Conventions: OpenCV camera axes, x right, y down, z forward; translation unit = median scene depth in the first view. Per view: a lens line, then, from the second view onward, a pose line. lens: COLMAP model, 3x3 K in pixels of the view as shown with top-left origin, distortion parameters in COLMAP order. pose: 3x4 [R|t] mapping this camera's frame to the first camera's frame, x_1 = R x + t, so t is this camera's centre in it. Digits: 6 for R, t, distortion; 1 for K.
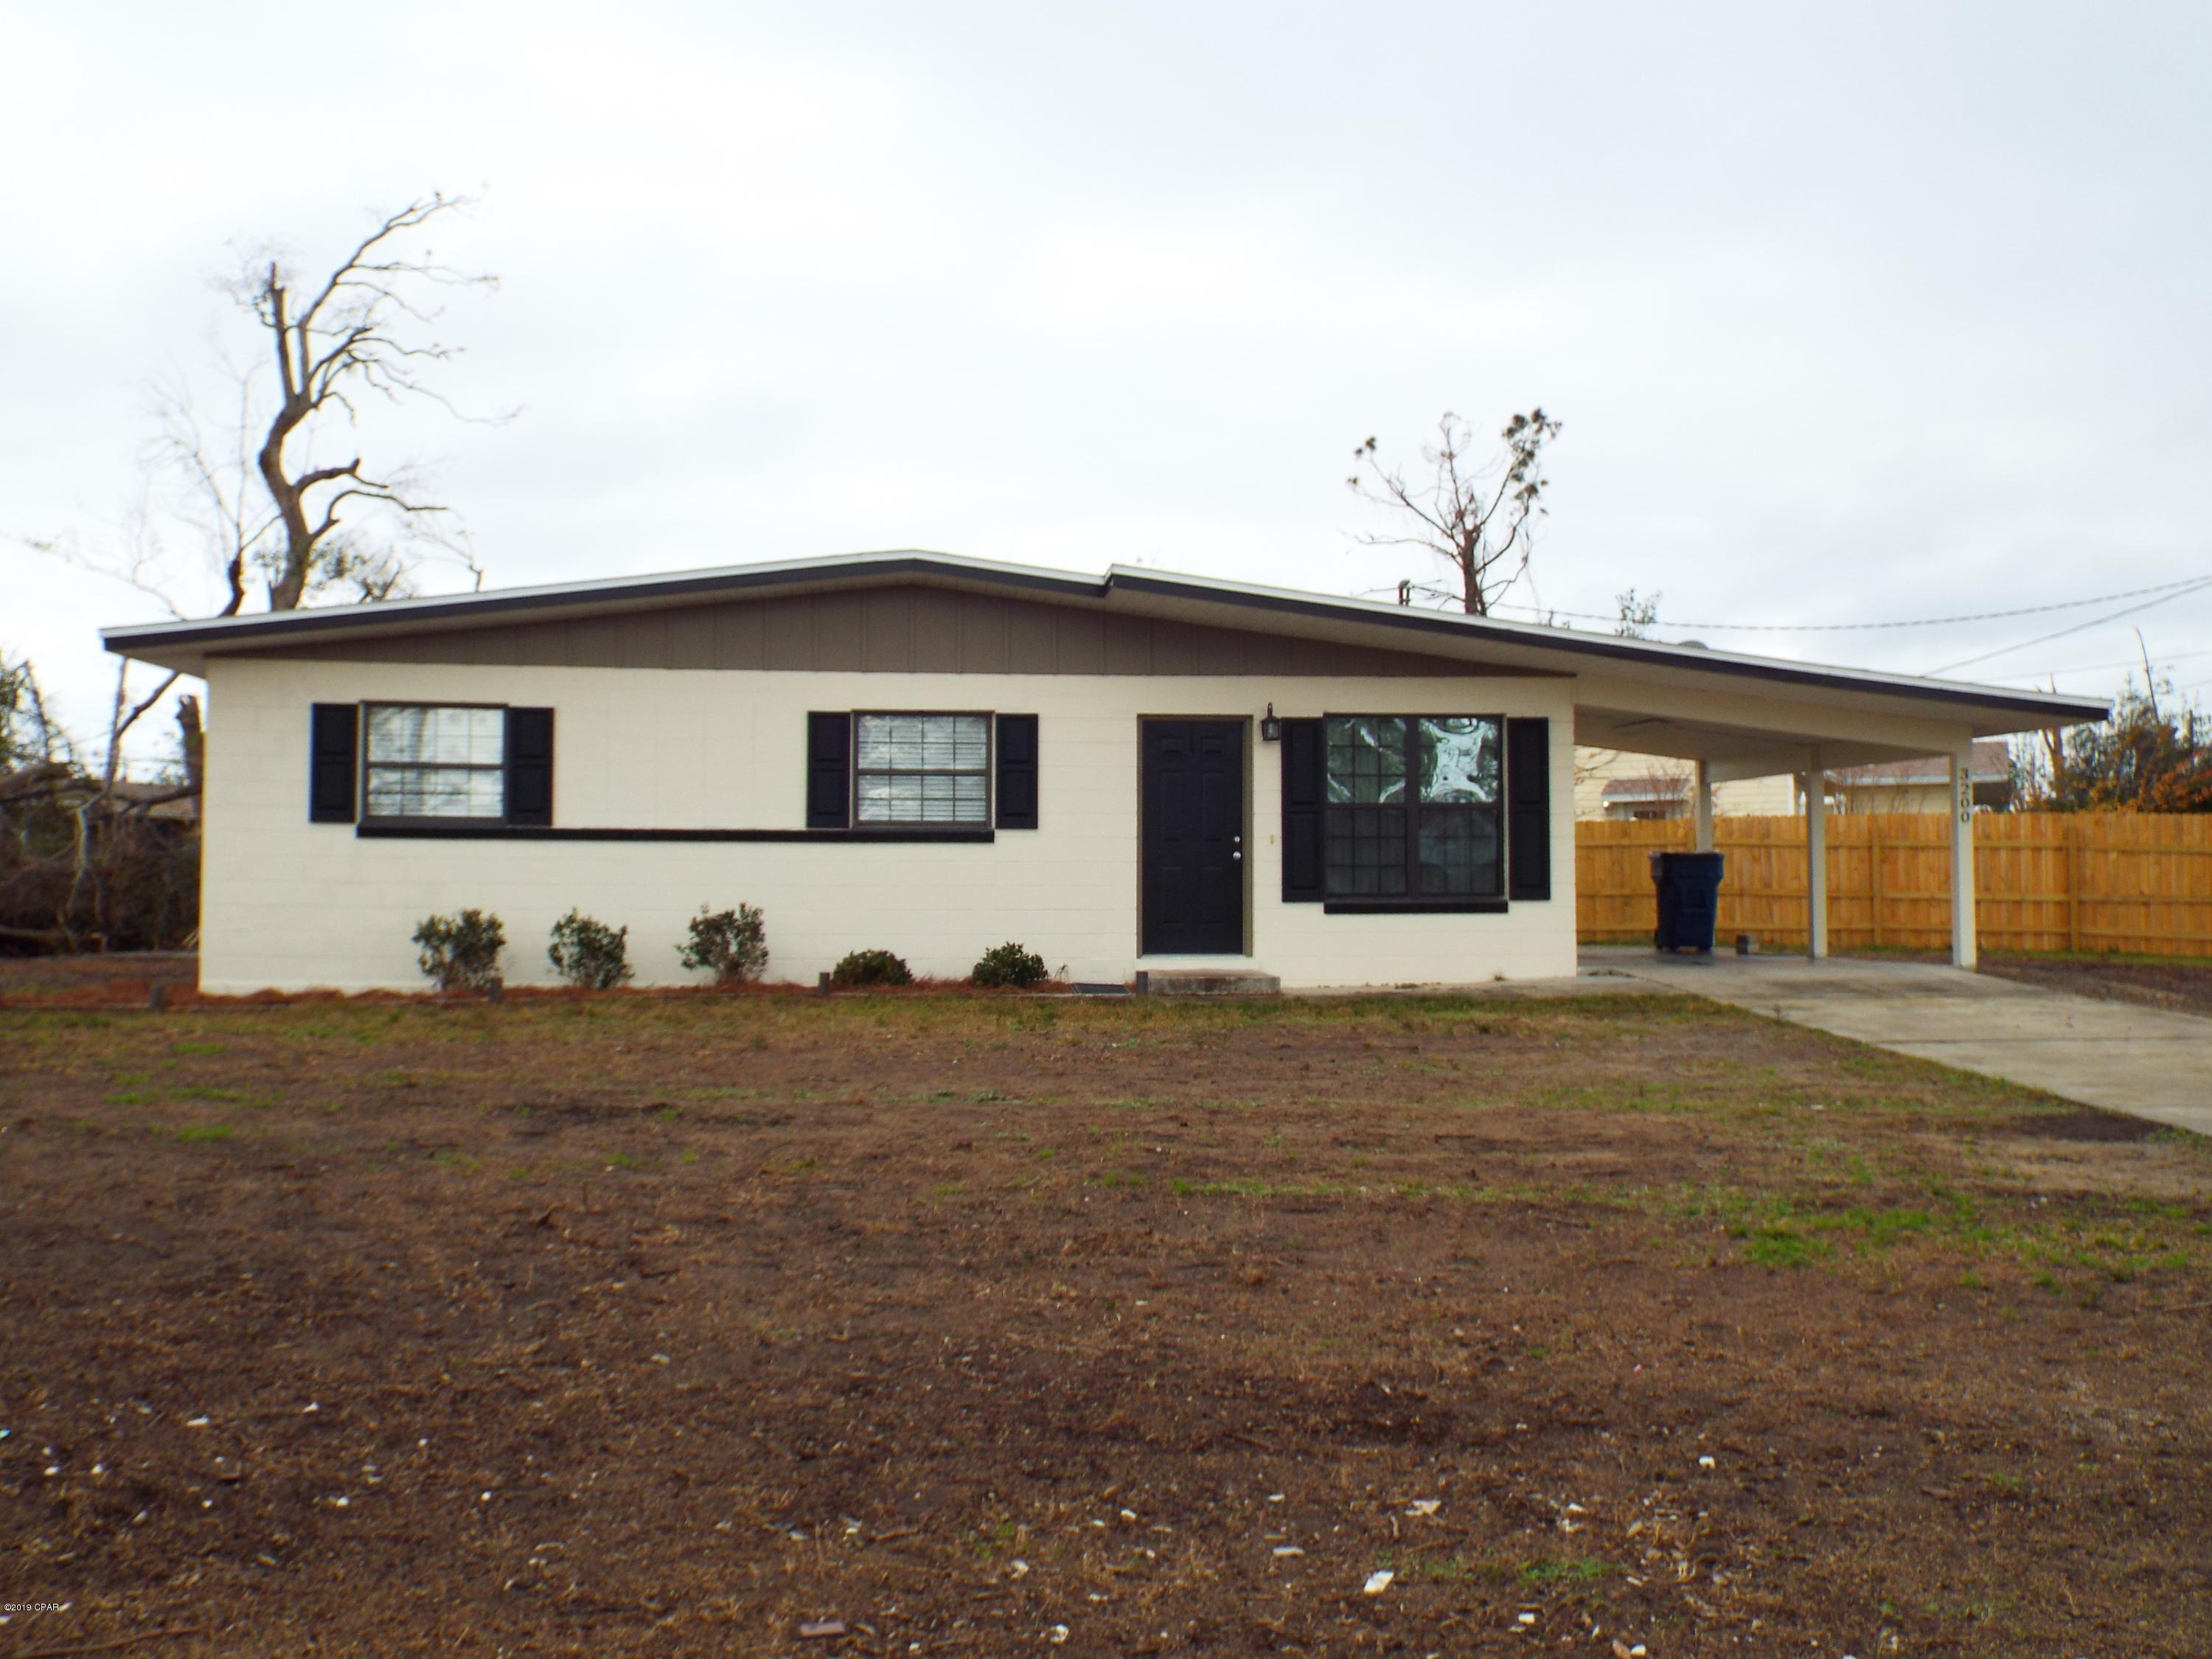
lens RADIAL K [[2116.1, 0, 1106.0], [0, 2116.1, 829.5], [0, 0, 1]] dist [-0.002032, -0.004293]
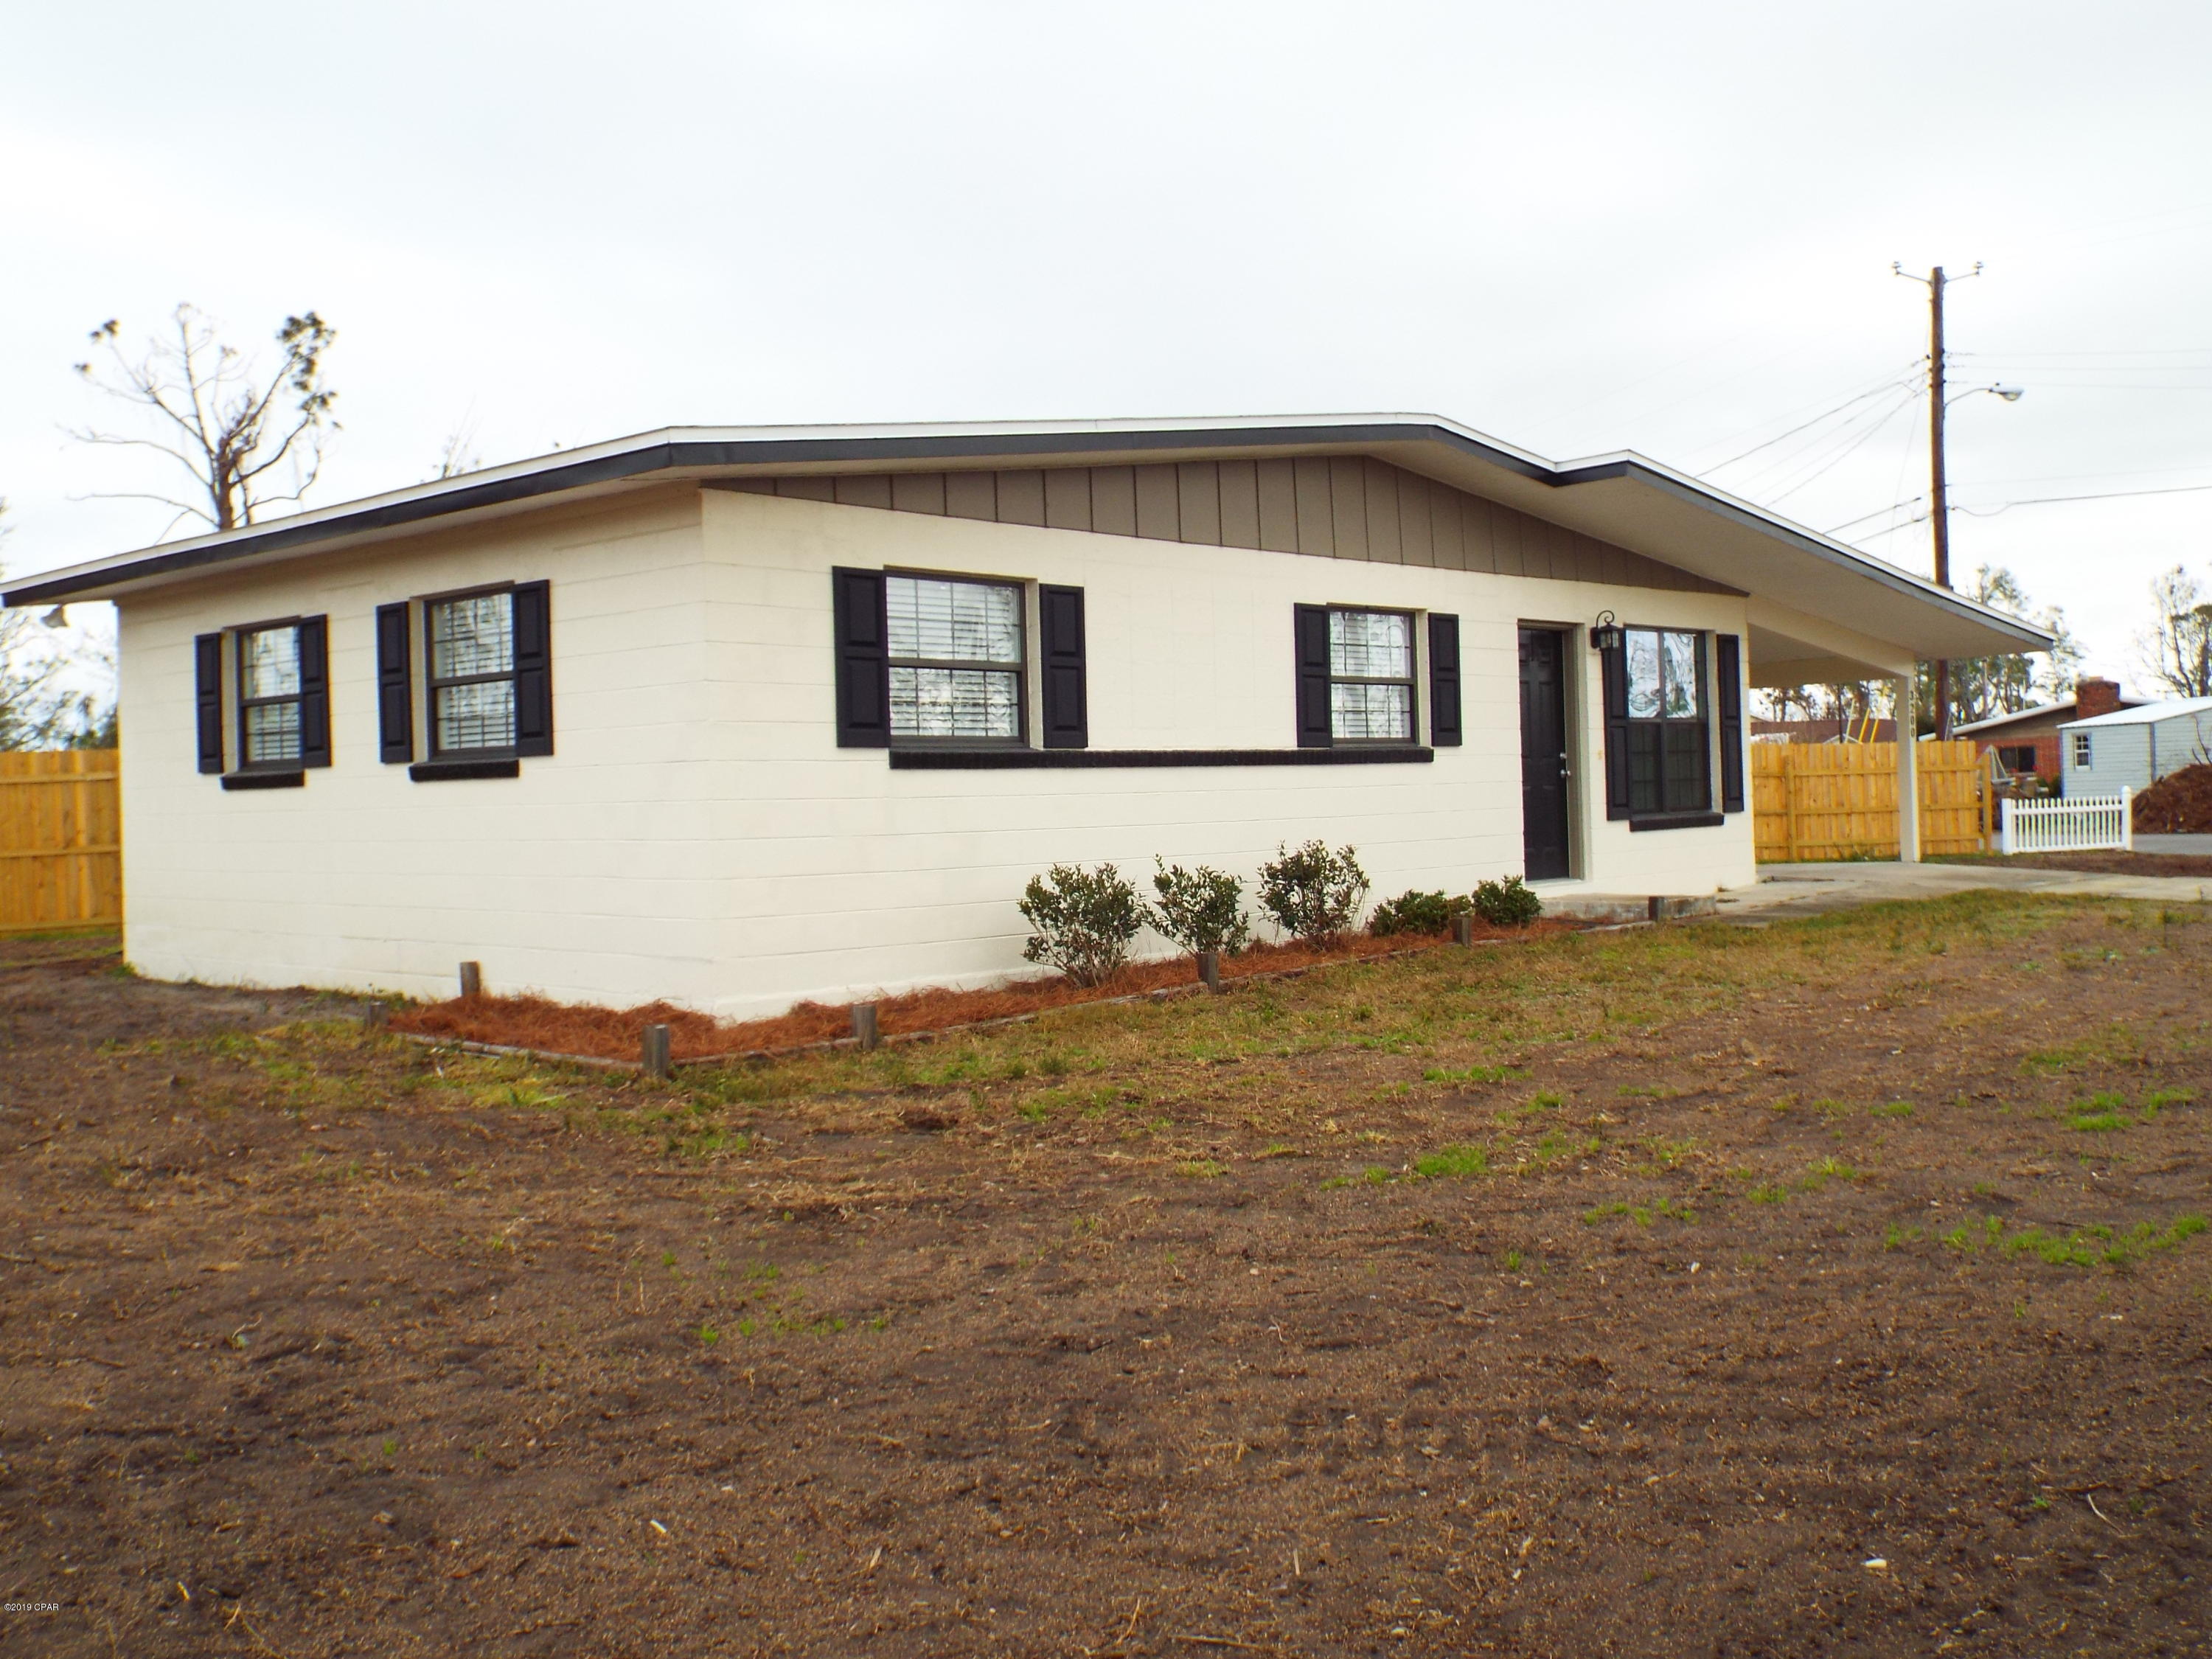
lens RADIAL K [[2013.4, 0, 1108.1], [0, 2013.4, 931.9], [0, 0, 1]] dist [-0.073128, 0.219771]
pose [[0.781413, -0.067910, 0.620308, -0.668070], [0.013568, 0.995675, 0.091913, -0.002205], [-0.623867, -0.063405, 0.778954, 0.427488]]
